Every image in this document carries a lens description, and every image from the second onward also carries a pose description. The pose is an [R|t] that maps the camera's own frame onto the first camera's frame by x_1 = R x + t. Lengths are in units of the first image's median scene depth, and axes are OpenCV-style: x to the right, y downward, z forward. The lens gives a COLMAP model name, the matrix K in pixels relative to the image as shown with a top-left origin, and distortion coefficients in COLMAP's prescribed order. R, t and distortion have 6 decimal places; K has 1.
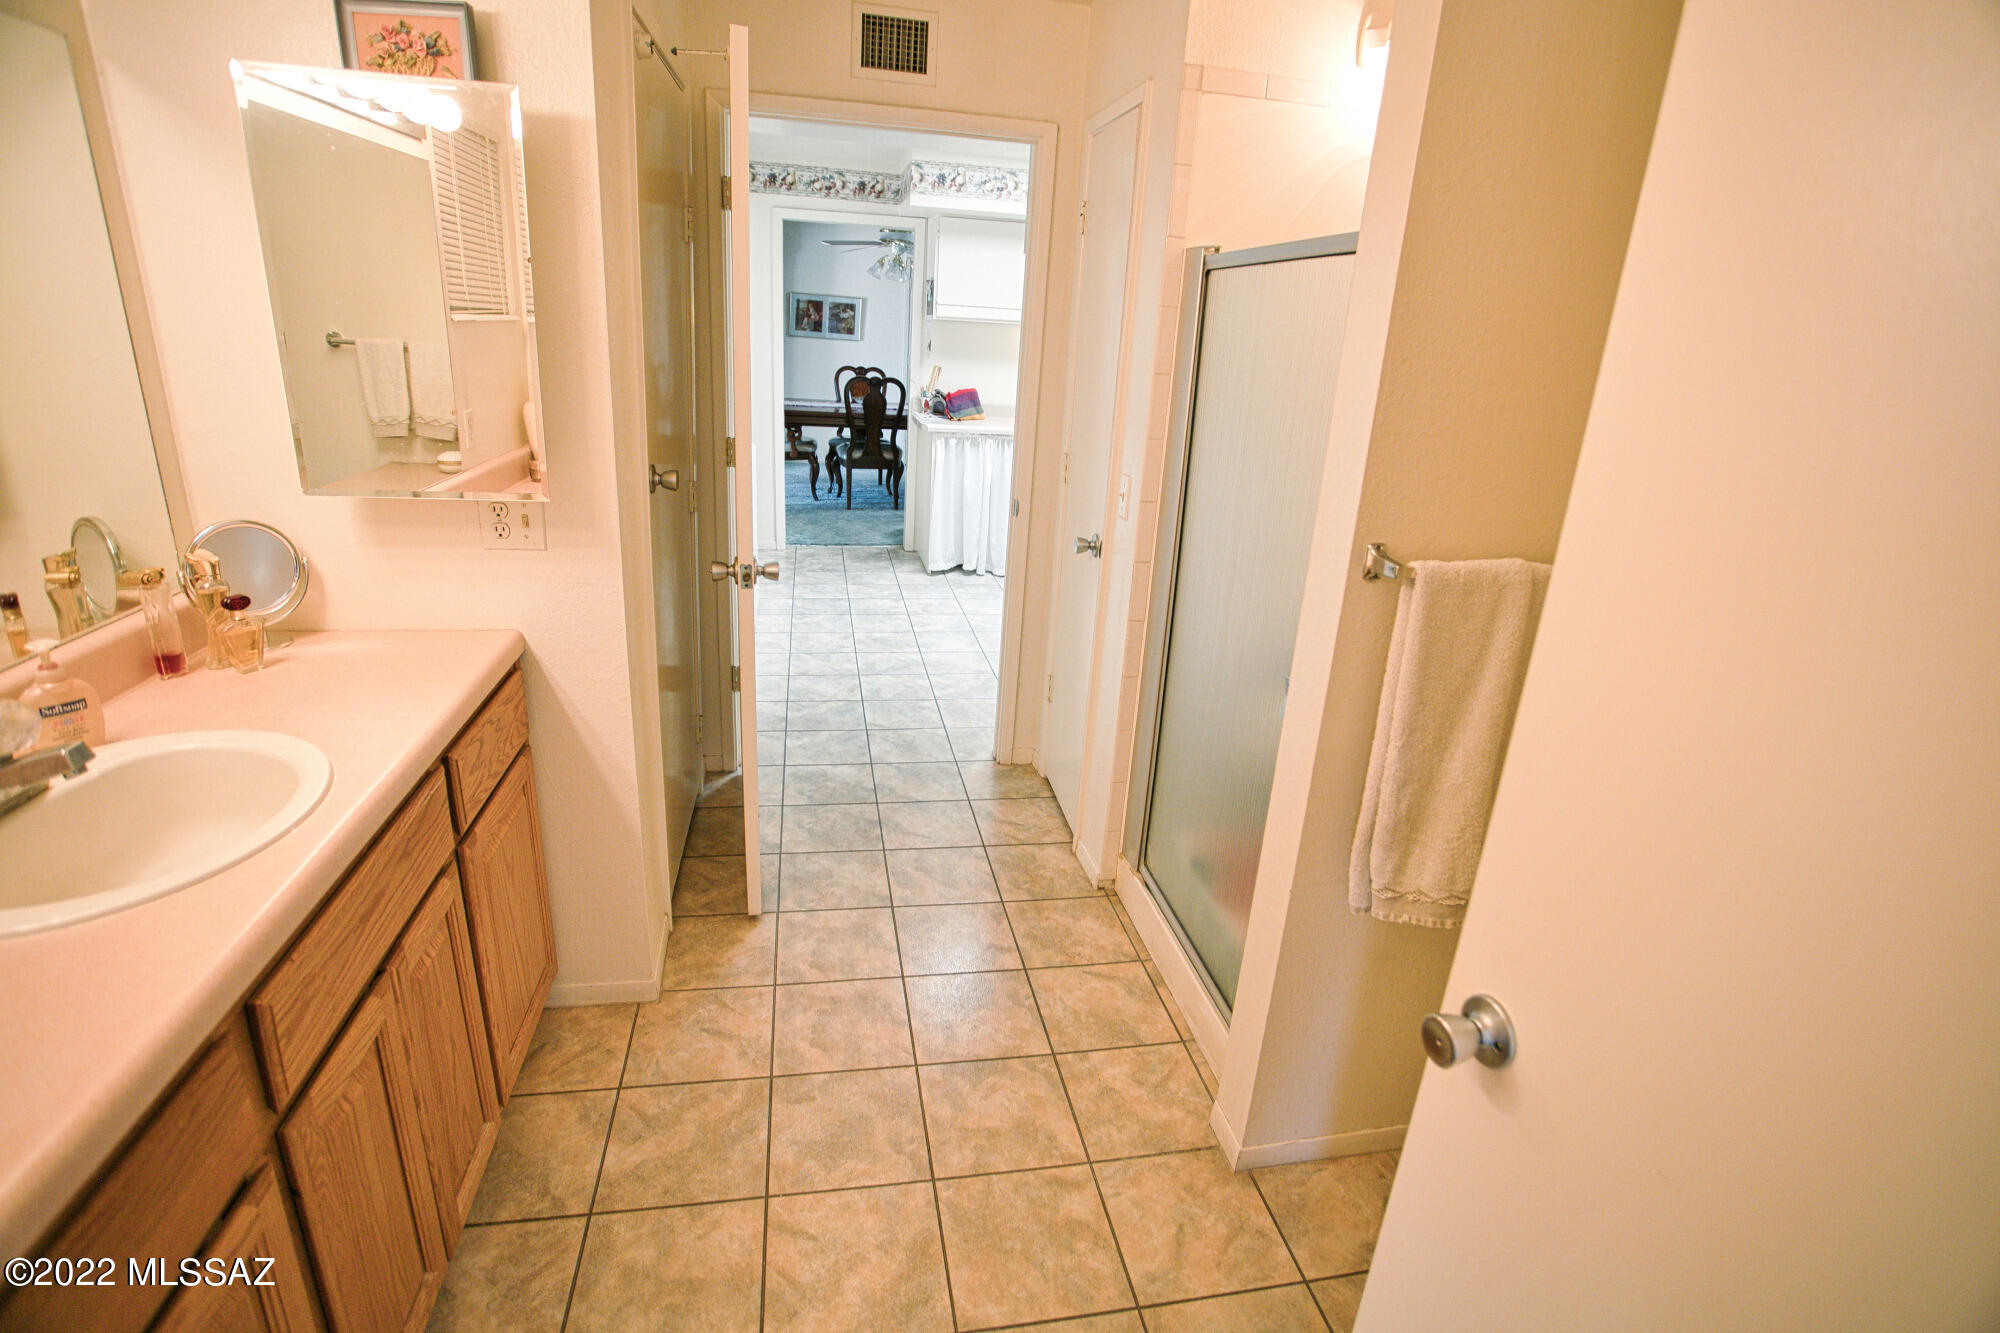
lens RADIAL K [[979.7, 0, 1012.9], [0, 979.7, 661.1], [0, 0, 1]] dist [-0.068905, 0.028834]
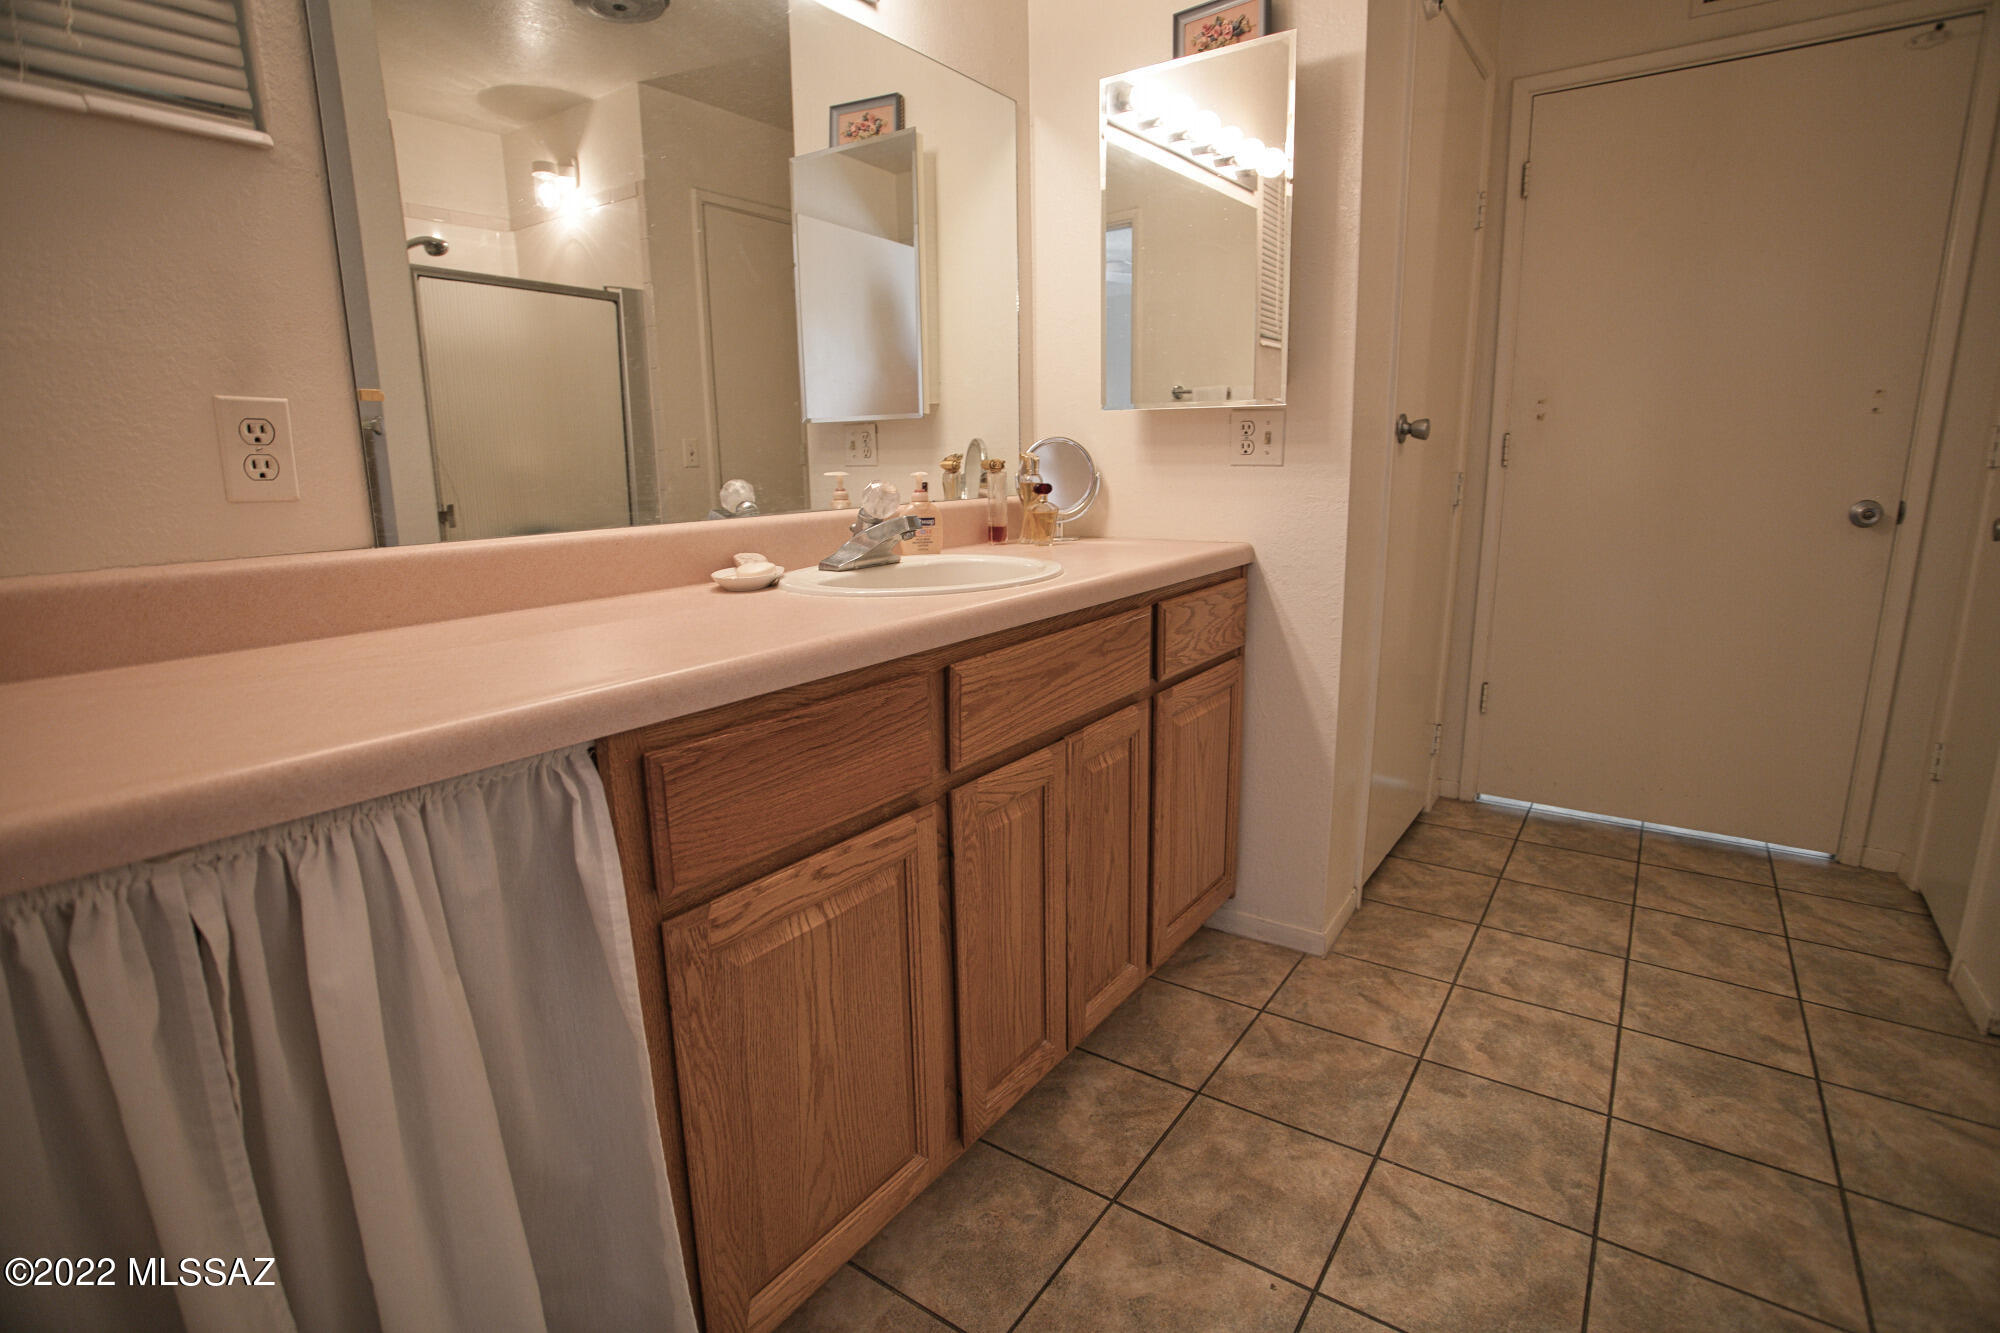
lens RADIAL K [[979.7, 0, 1012.9], [0, 979.7, 661.1], [0, 0, 1]] dist [-0.068905, 0.028834]
pose [[0.695923, 0.075913, -0.714093, 0.087923], [-0.182219, 0.980518, -0.073347, 0.215712], [0.694613, 0.181165, 0.696198, 0.076846]]
